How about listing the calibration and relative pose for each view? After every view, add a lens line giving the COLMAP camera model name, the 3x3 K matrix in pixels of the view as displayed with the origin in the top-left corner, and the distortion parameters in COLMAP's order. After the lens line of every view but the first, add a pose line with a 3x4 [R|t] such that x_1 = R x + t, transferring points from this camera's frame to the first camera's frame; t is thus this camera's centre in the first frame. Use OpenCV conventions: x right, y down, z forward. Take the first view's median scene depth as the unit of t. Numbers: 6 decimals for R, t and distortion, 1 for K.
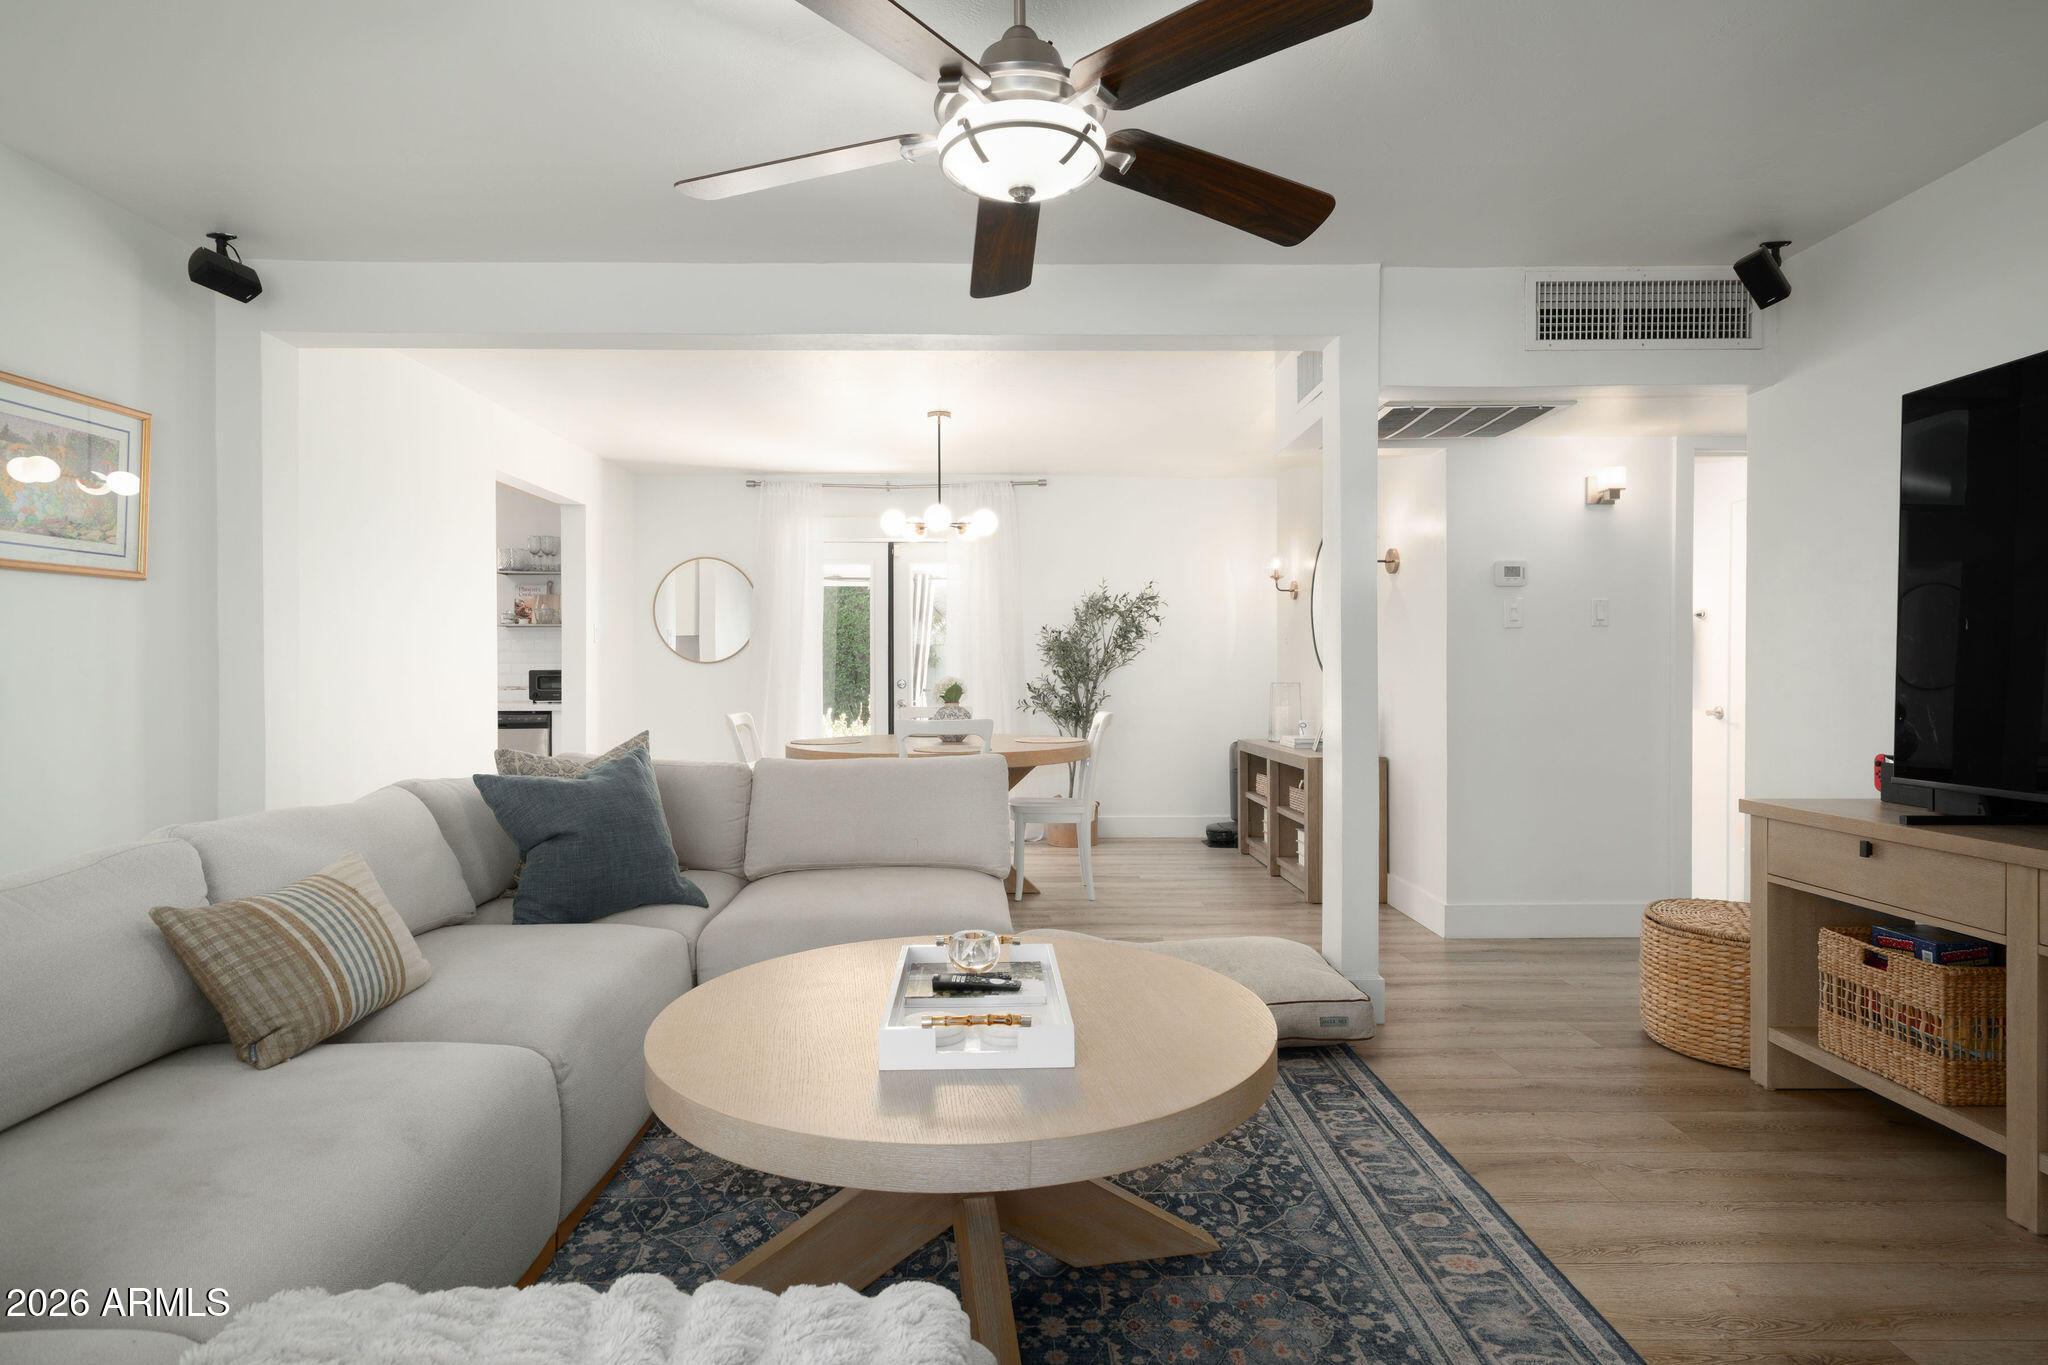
lens RADIAL K [[1063.2, 0, 1012.7], [0, 1063.2, 677.6], [0, 0, 1]] dist [0.003195, 0.000991]
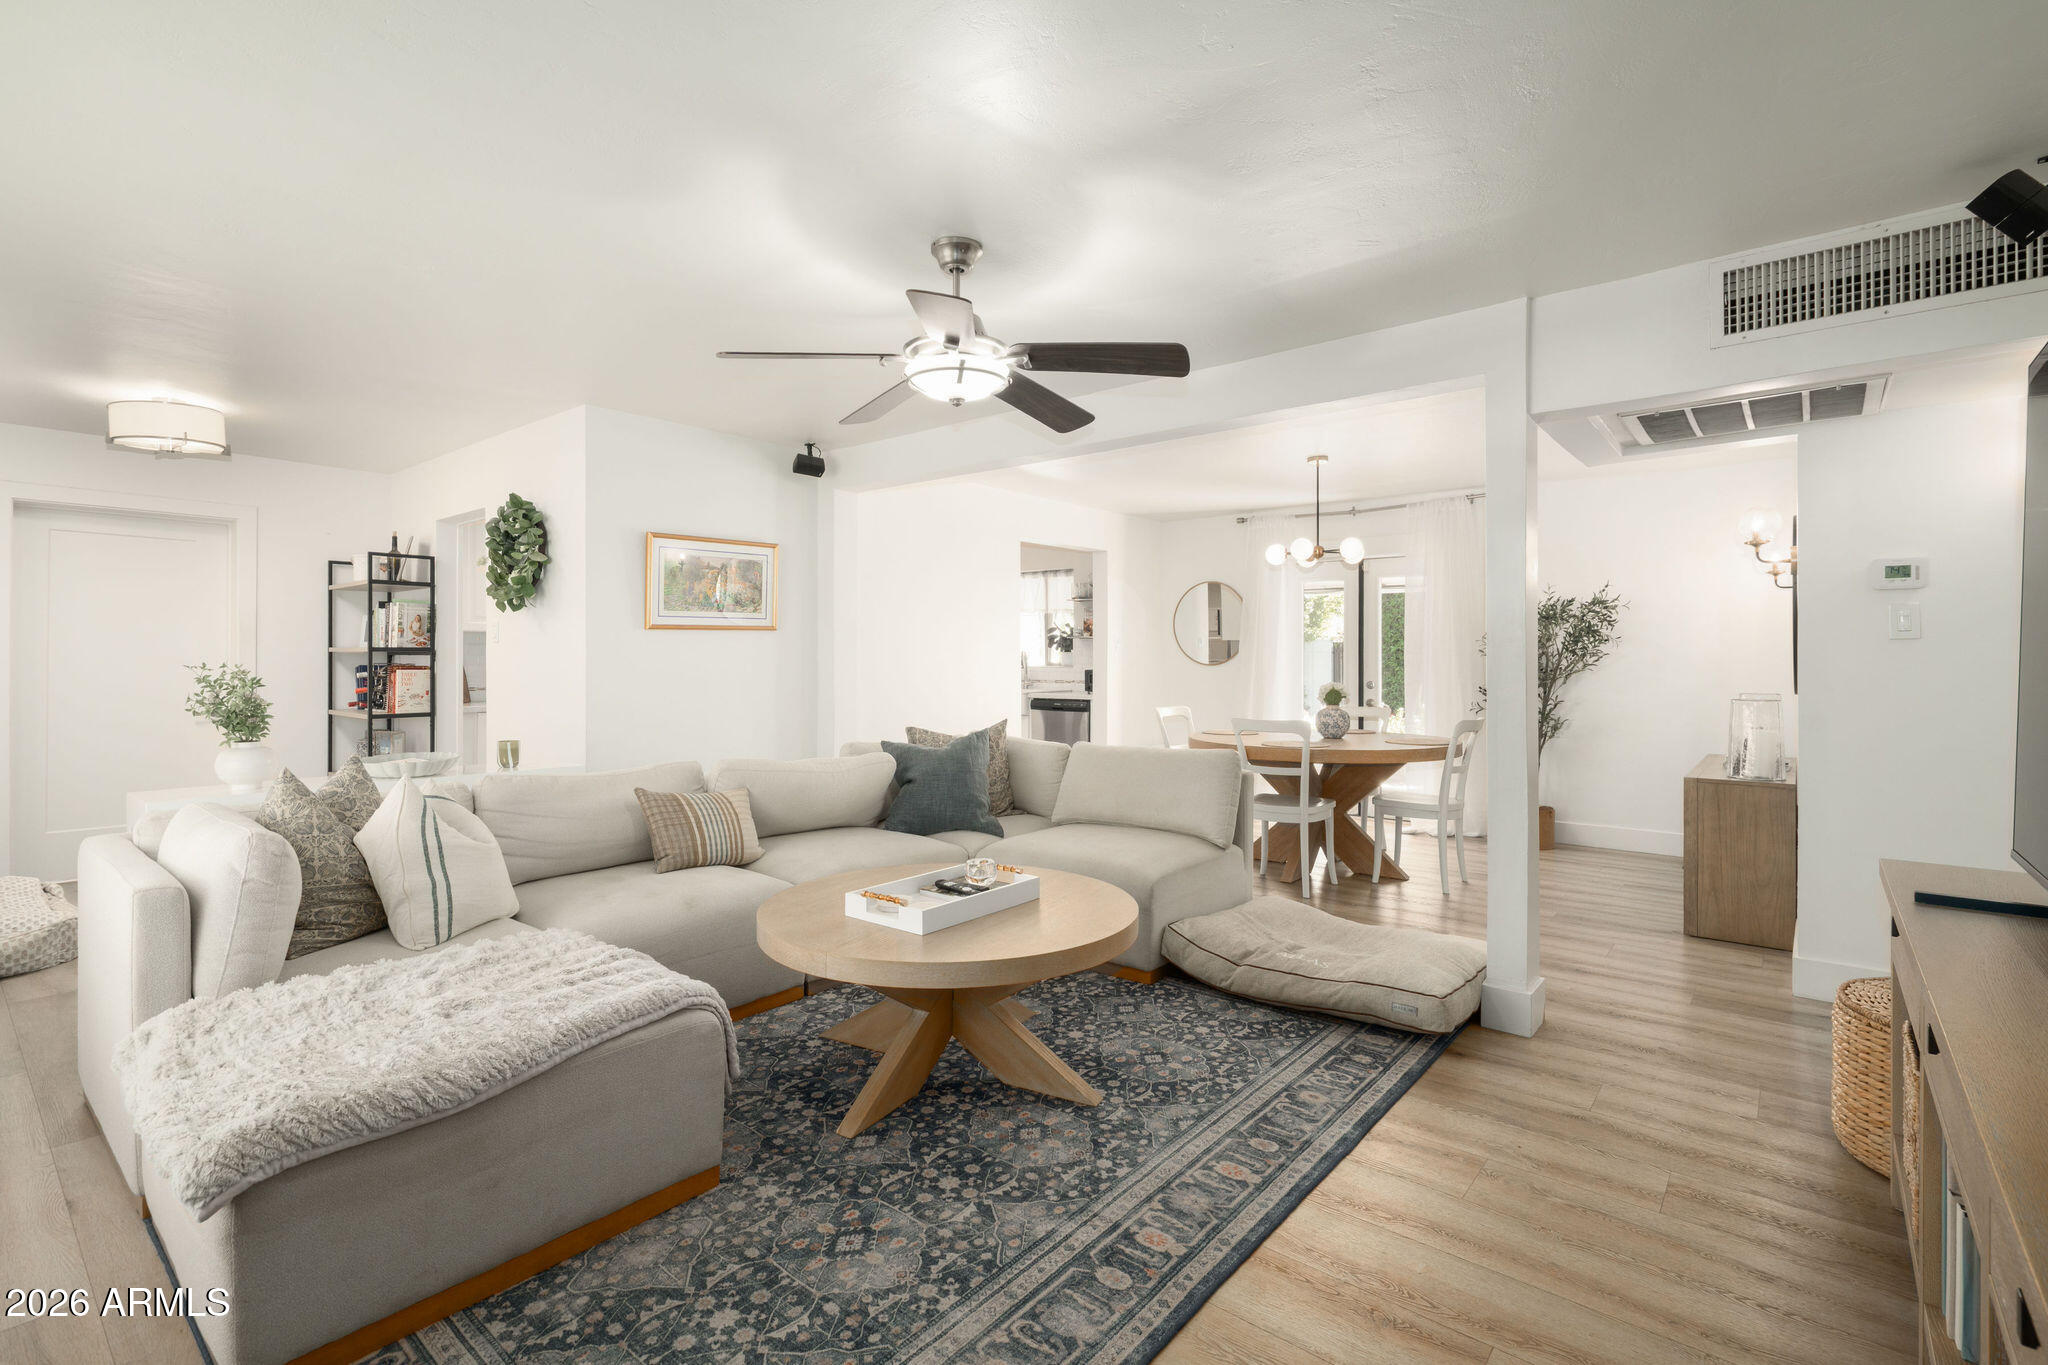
lens RADIAL K [[947.6, 0, 998.4], [0, 947.6, 660.3], [0, 0, 1]] dist [-0.003815, -0.000109]
pose [[0.749761, 0.003507, -0.661700, 0.826160], [-0.006466, 0.999977, -0.002027, -0.047144], [0.661678, 0.005798, 0.749766, -0.031141]]
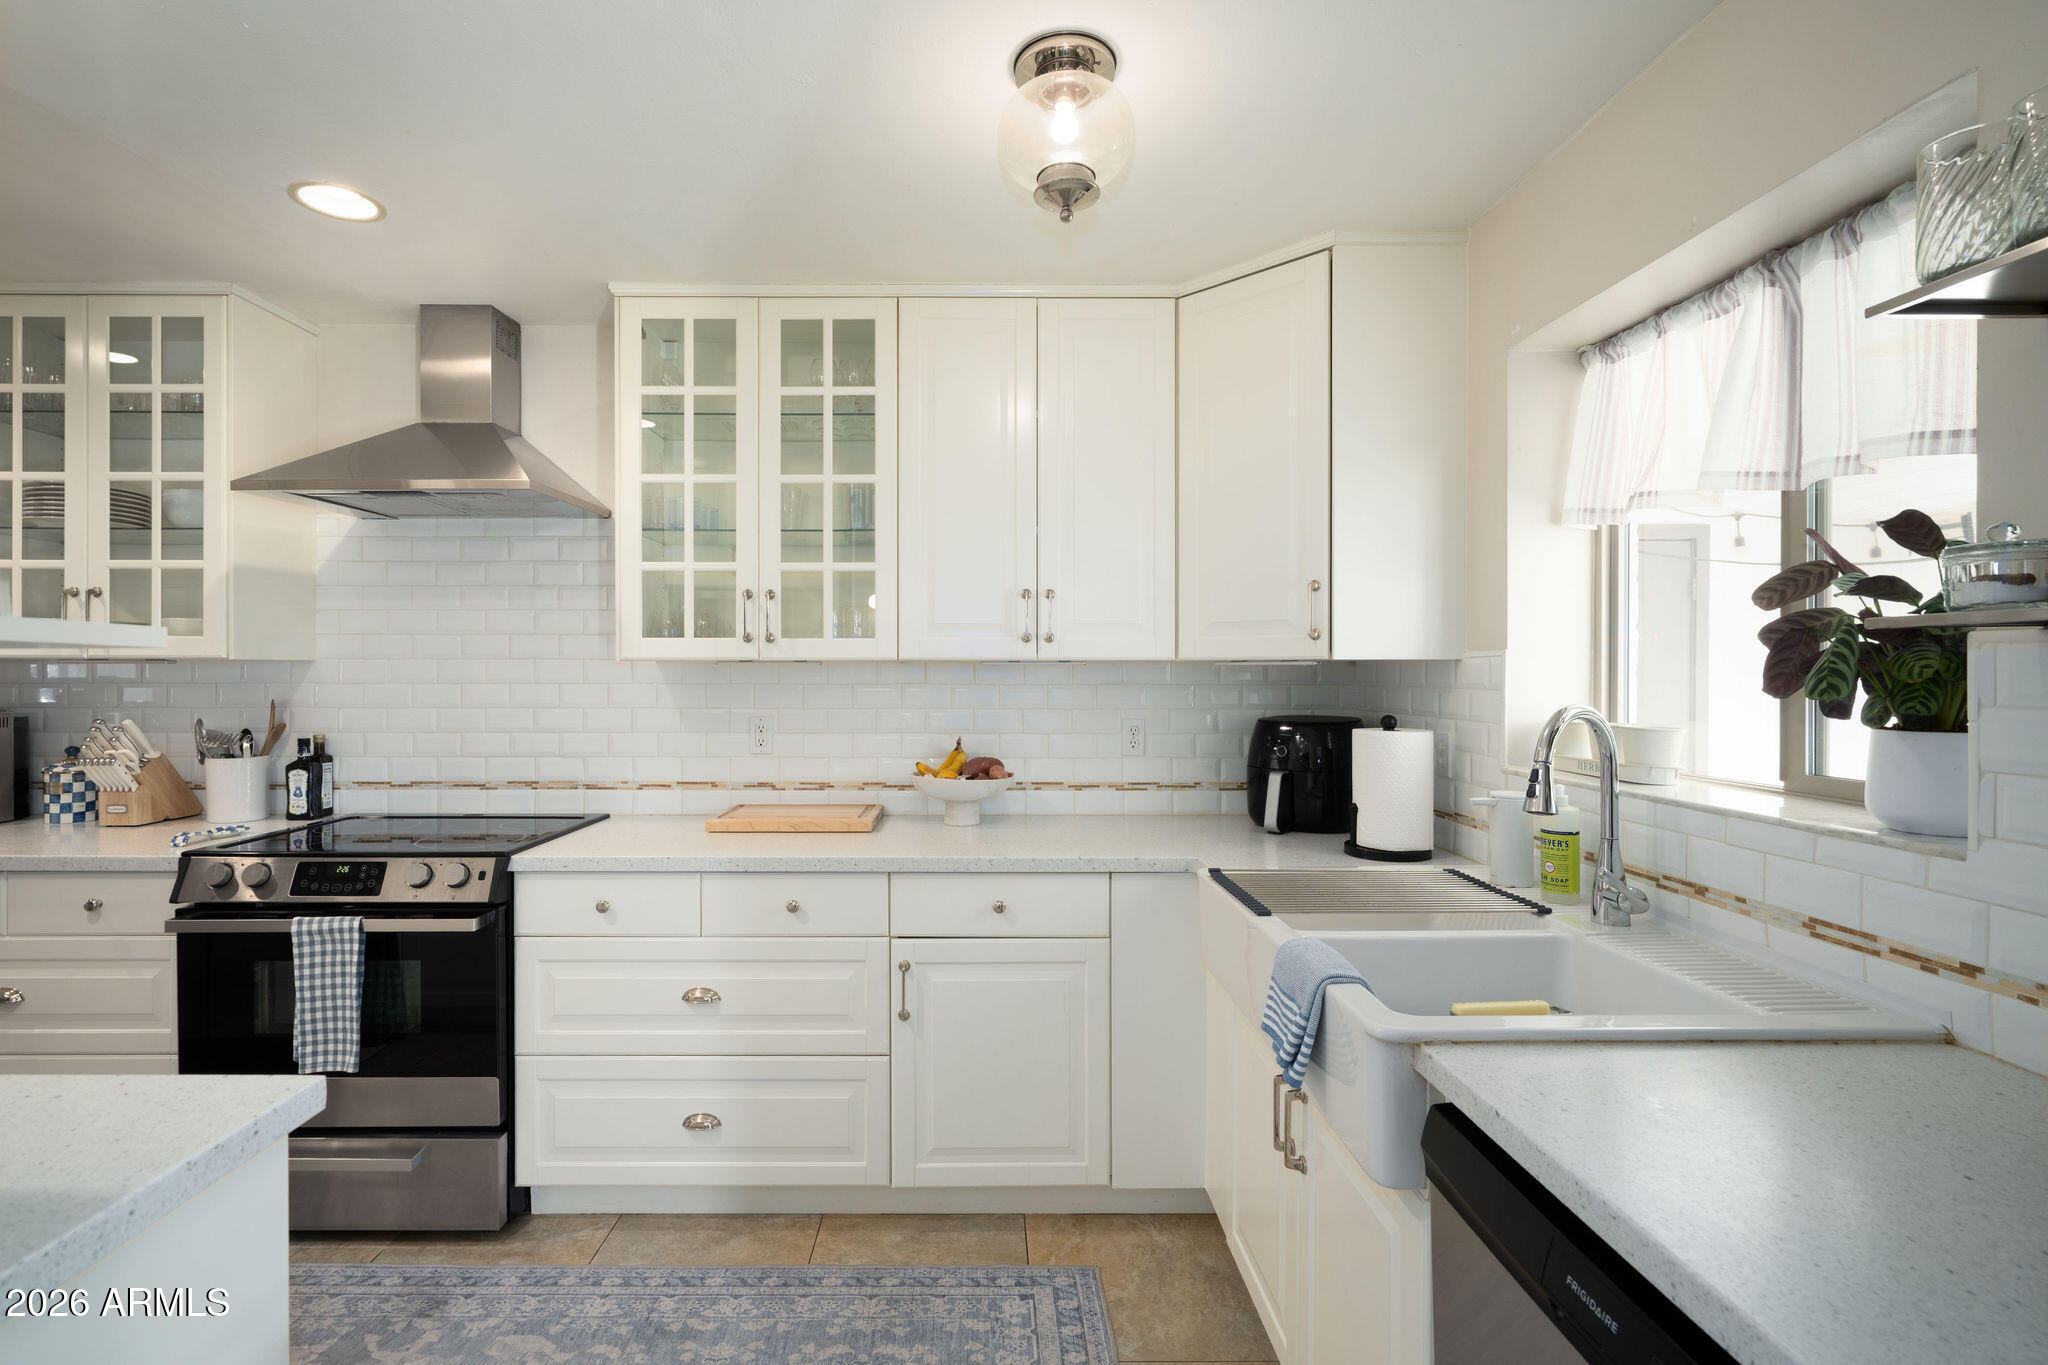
lens RADIAL K [[931.0, 0, 982.1], [0, 931.0, 679.3], [0, 0, 1]] dist [-0.002352, -0.000098]
pose [[-0.005533, 0.009974, -0.999935, -0.993413], [-0.006325, 0.999930, 0.010009, -0.120474], [0.999965, 0.006380, -0.005470, 2.523080]]
